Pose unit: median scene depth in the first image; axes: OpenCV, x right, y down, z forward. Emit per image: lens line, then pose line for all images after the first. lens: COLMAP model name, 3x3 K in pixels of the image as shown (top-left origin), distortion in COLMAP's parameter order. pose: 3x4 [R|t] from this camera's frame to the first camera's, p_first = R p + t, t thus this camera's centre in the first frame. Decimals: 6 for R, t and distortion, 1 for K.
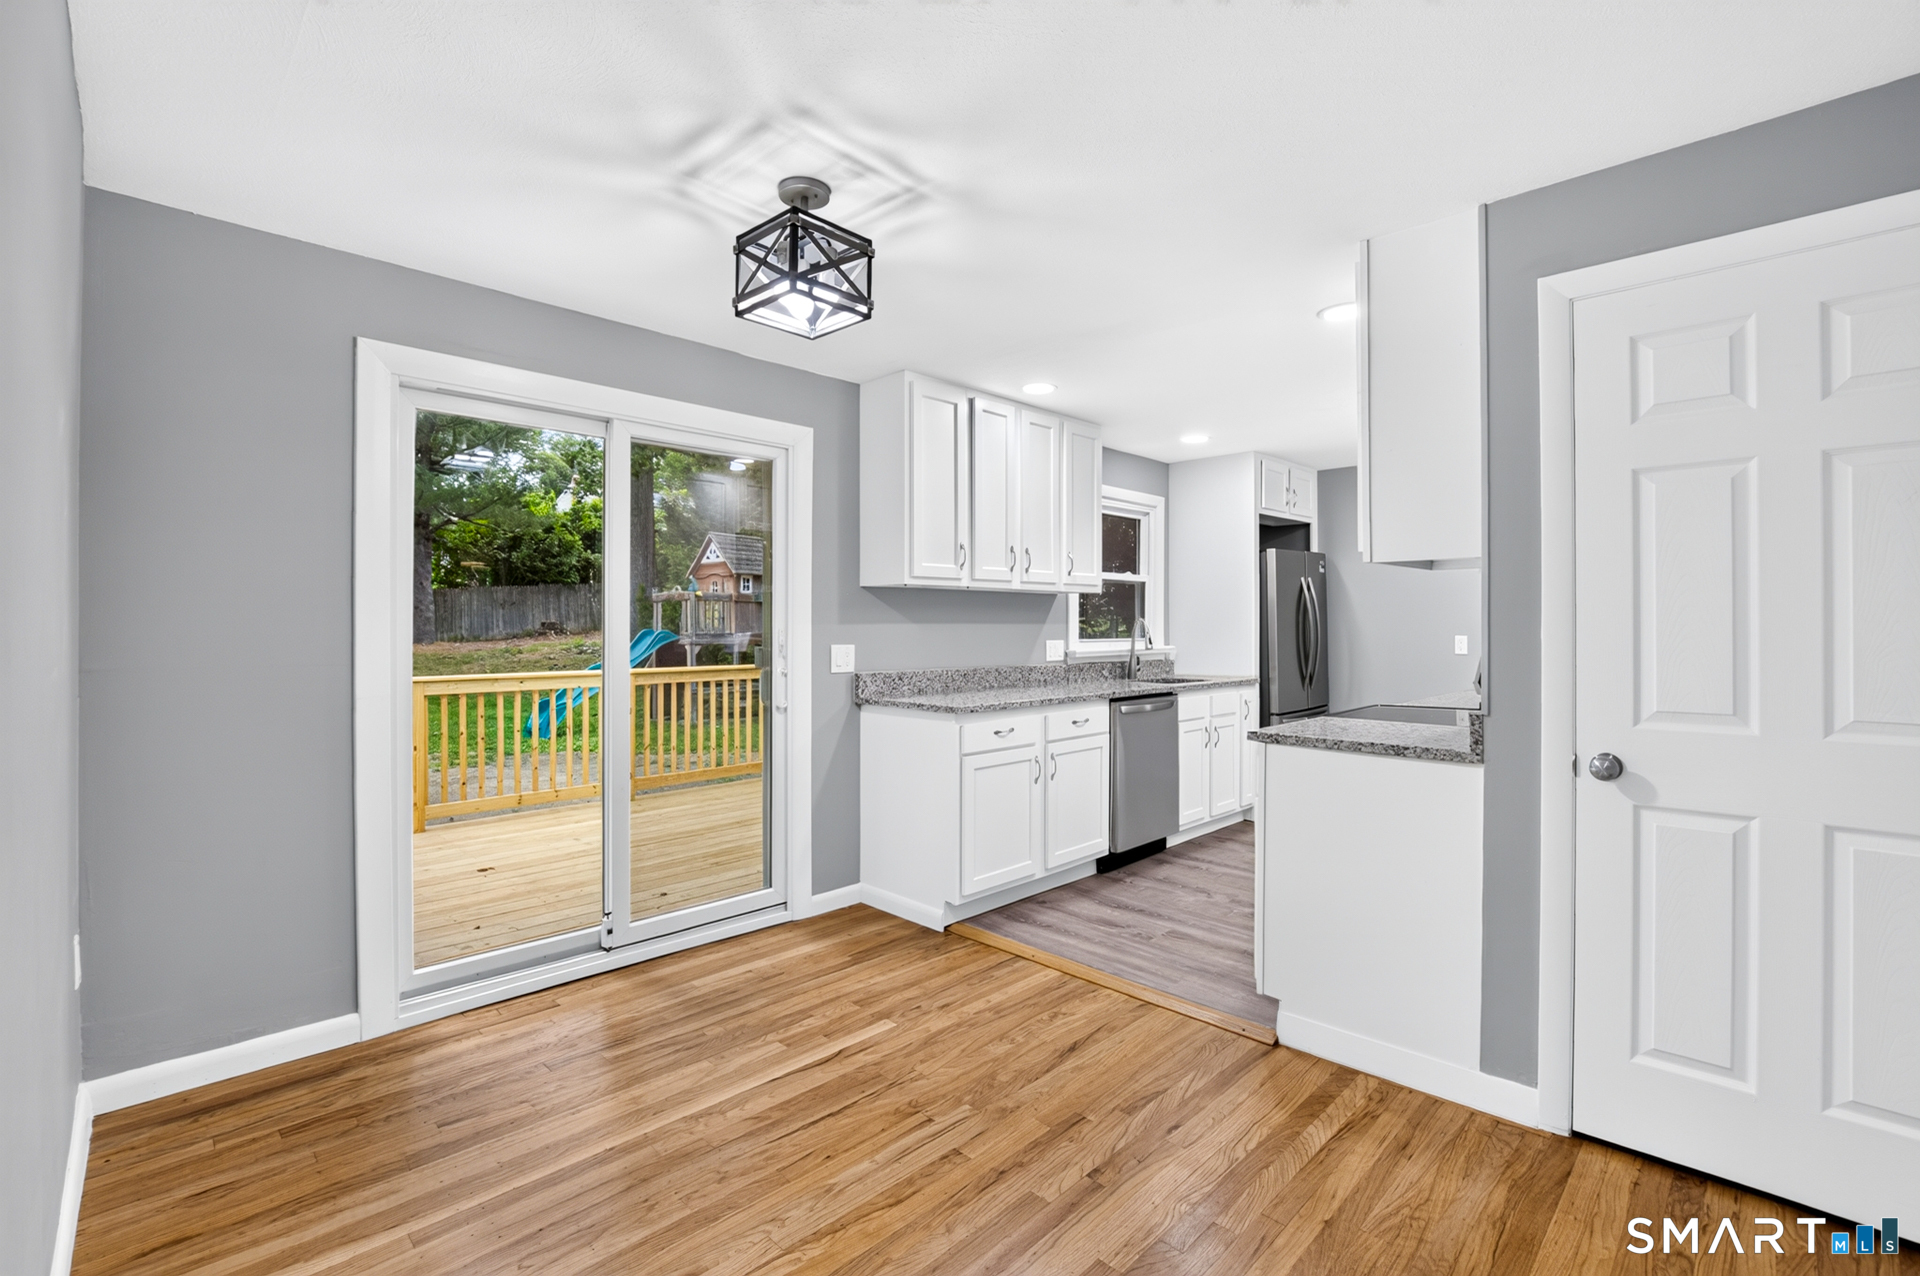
lens RADIAL K [[839.7, 0, 964.2], [0, 839.7, 628.7], [0, 0, 1]] dist [-0.025946, -0.000474]
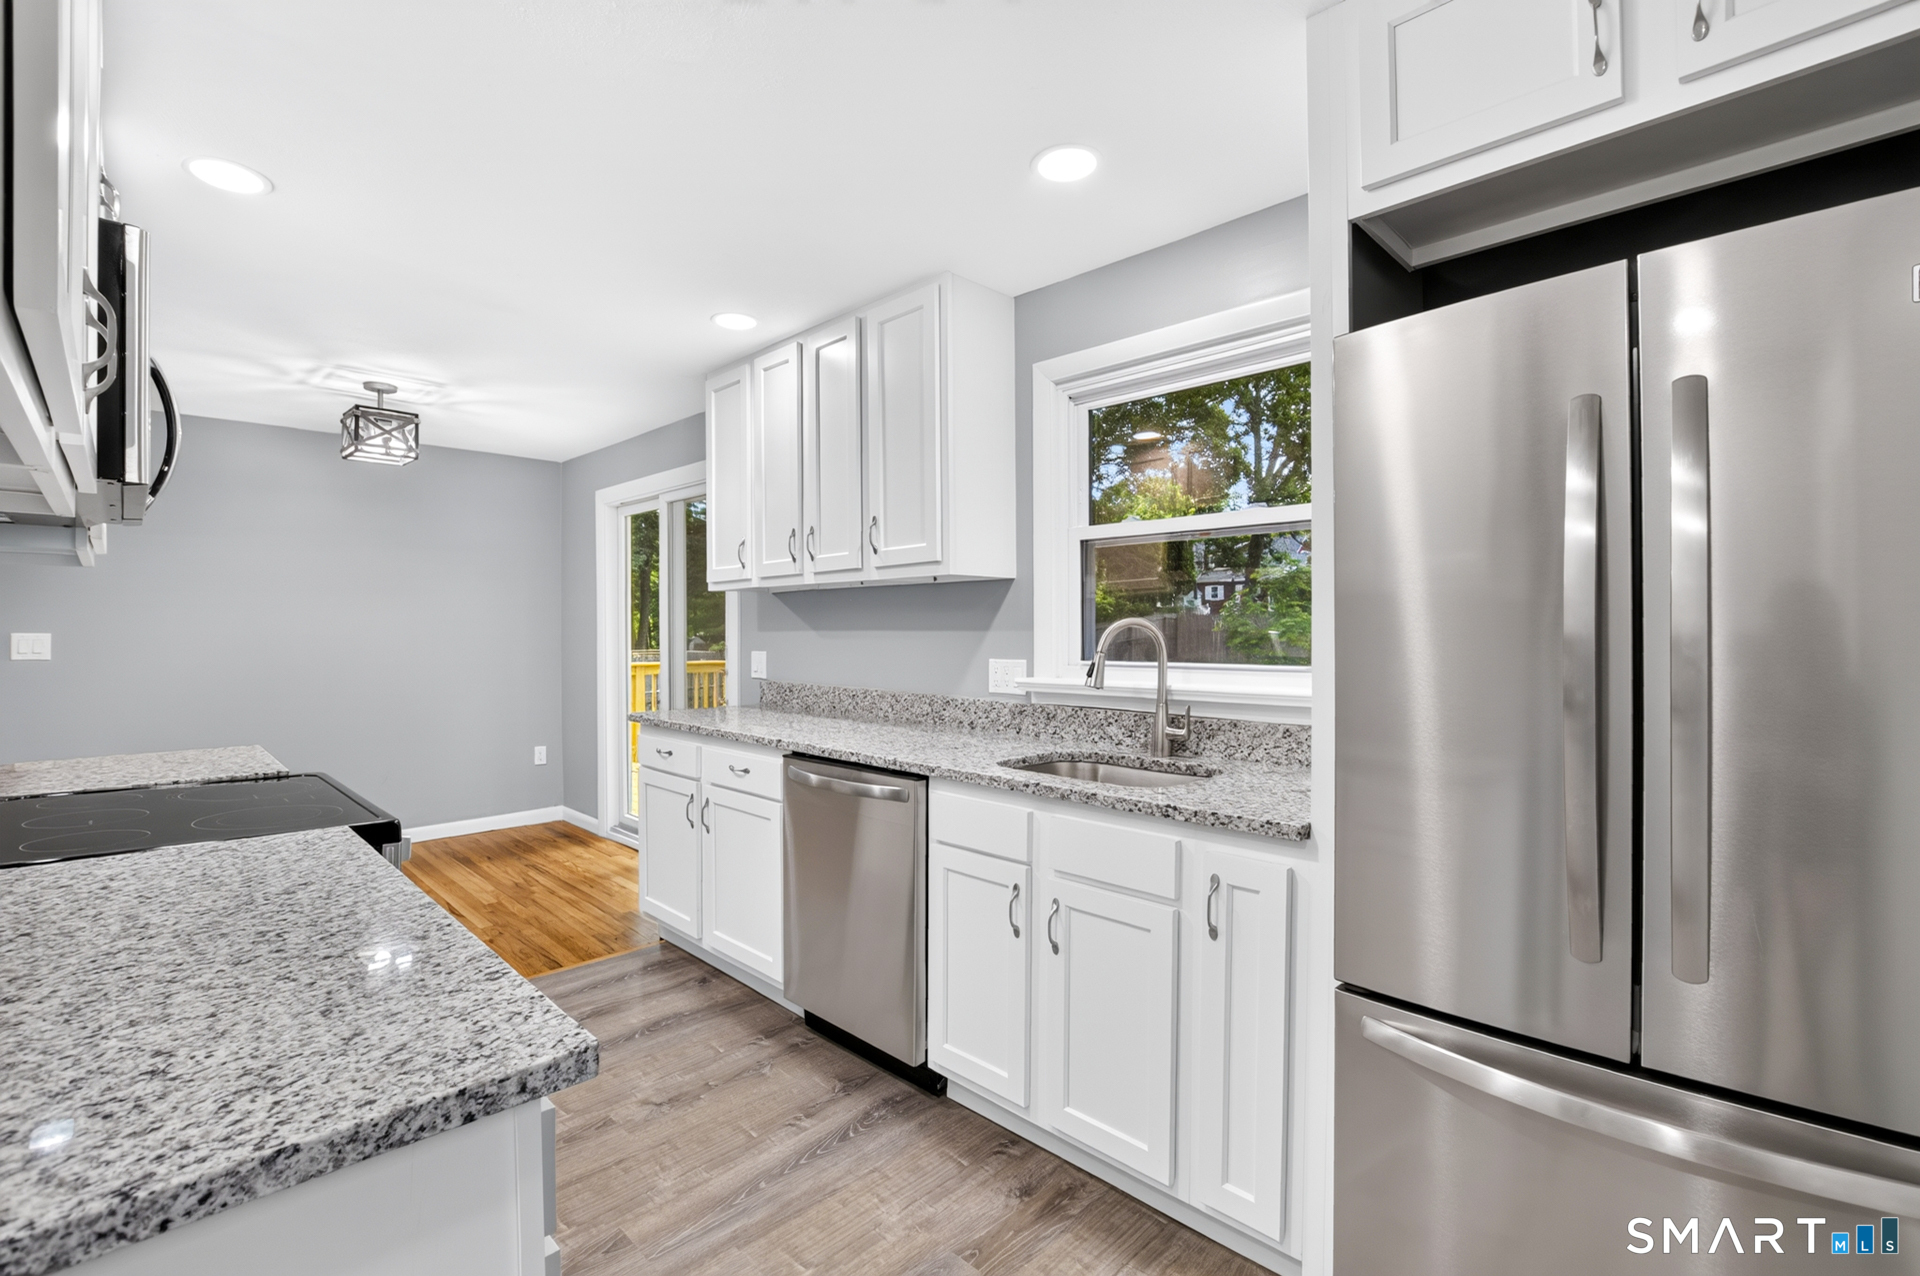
lens RADIAL K [[839.7, 0, 959.6], [0, 839.7, 638.9], [0, 0, 1]] dist [-0.025946, -0.000474]
pose [[0.009939, 0.014762, -0.999842, 0.817545], [-0.001368, 0.999890, 0.014749, -0.009882], [0.999950, 0.001221, 0.009958, 1.141002]]
